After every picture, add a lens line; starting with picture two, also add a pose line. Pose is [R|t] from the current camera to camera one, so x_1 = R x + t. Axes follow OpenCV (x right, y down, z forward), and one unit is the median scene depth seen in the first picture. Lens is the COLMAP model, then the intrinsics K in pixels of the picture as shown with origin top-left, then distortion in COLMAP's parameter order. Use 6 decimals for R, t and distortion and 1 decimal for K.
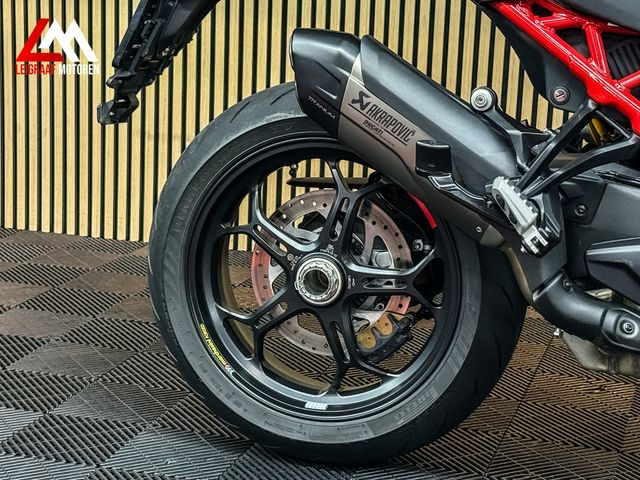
lens RADIAL K [[1355.7, 0, 314.5], [0, 1355.7, 243.9], [0, 0, 1]] dist [0.128552, 0.000000]
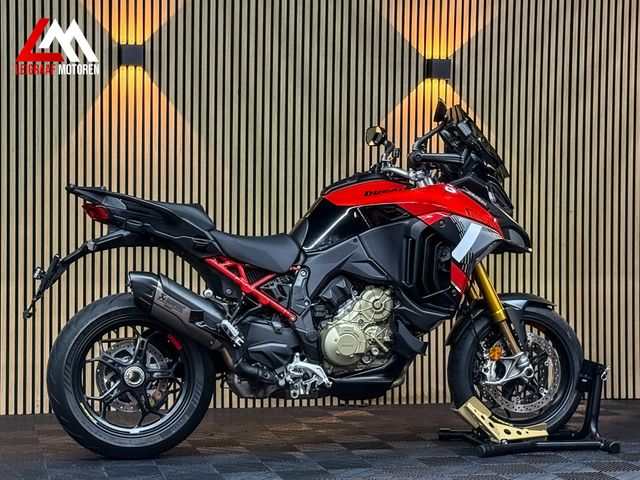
lens RADIAL K [[1355.7, 0, 309.8], [0, 1355.7, 239.7], [0, 0, 1]] dist [0.128552, 0.000000]
pose [[0.858159, -0.028368, 0.512600, -1.031801], [0.133617, 0.976403, -0.169657, 0.259754], [-0.495691, 0.214084, 0.841700, -1.316768]]
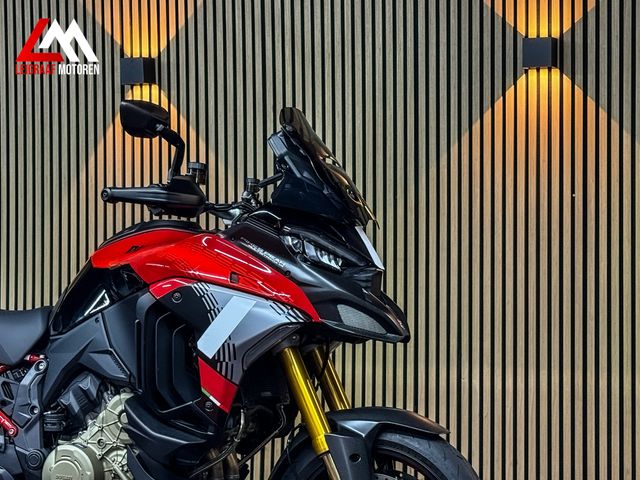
lens RADIAL K [[1355.7, 0, 318.8], [0, 1355.7, 243.4], [0, 0, 1]] dist [0.128552, 0.000000]
pose [[0.996858, -0.027569, -0.074254, 0.834716], [0.009387, 0.971986, -0.234853, 0.146884], [0.078649, 0.233418, 0.969191, -0.856844]]
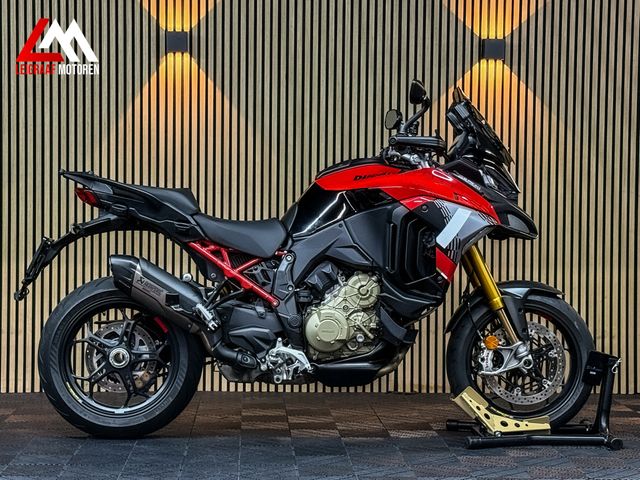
lens RADIAL K [[1355.7, 0, 317.4], [0, 1355.7, 241.3], [0, 0, 1]] dist [0.128552, 0.000000]
pose [[0.938963, -0.028245, 0.342857, -0.535360], [0.094926, 0.979204, -0.179298, 0.318374], [-0.330663, 0.200900, 0.922118, -1.522770]]
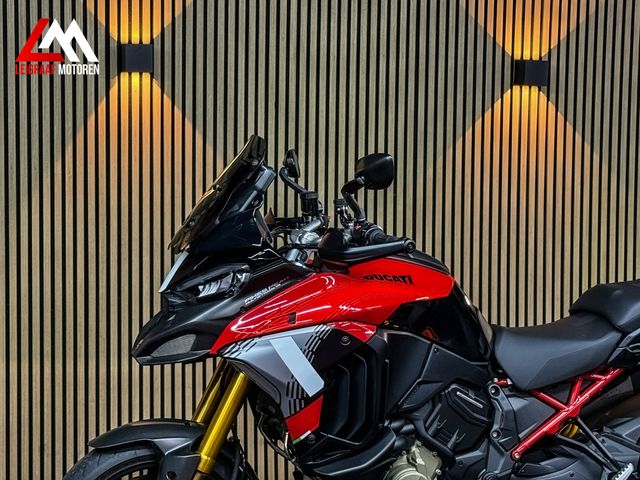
lens RADIAL K [[1371.1, 0, 319.1], [0, 1371.1, 241.3], [0, 0, 1]] dist [0.126488, 0.000000]
pose [[0.827163, -0.050480, 0.559690, -0.838040], [0.146280, 0.980965, -0.127711, -0.101362], [-0.542589, 0.187509, 0.818802, -0.581567]]
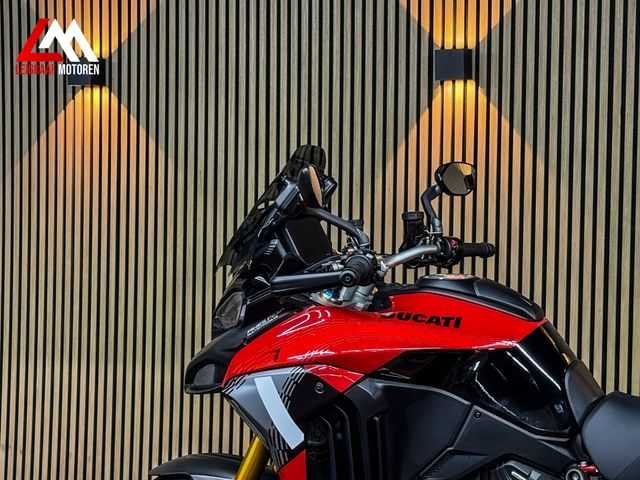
lens RADIAL K [[1371.1, 0, 319.2], [0, 1371.1, 242.4], [0, 0, 1]] dist [0.126488, 0.000000]
pose [[0.994922, -0.007154, -0.100395, 0.307060], [-0.012318, 0.981316, -0.192006, -0.066368], [0.099893, 0.192268, 0.976245, -0.607740]]
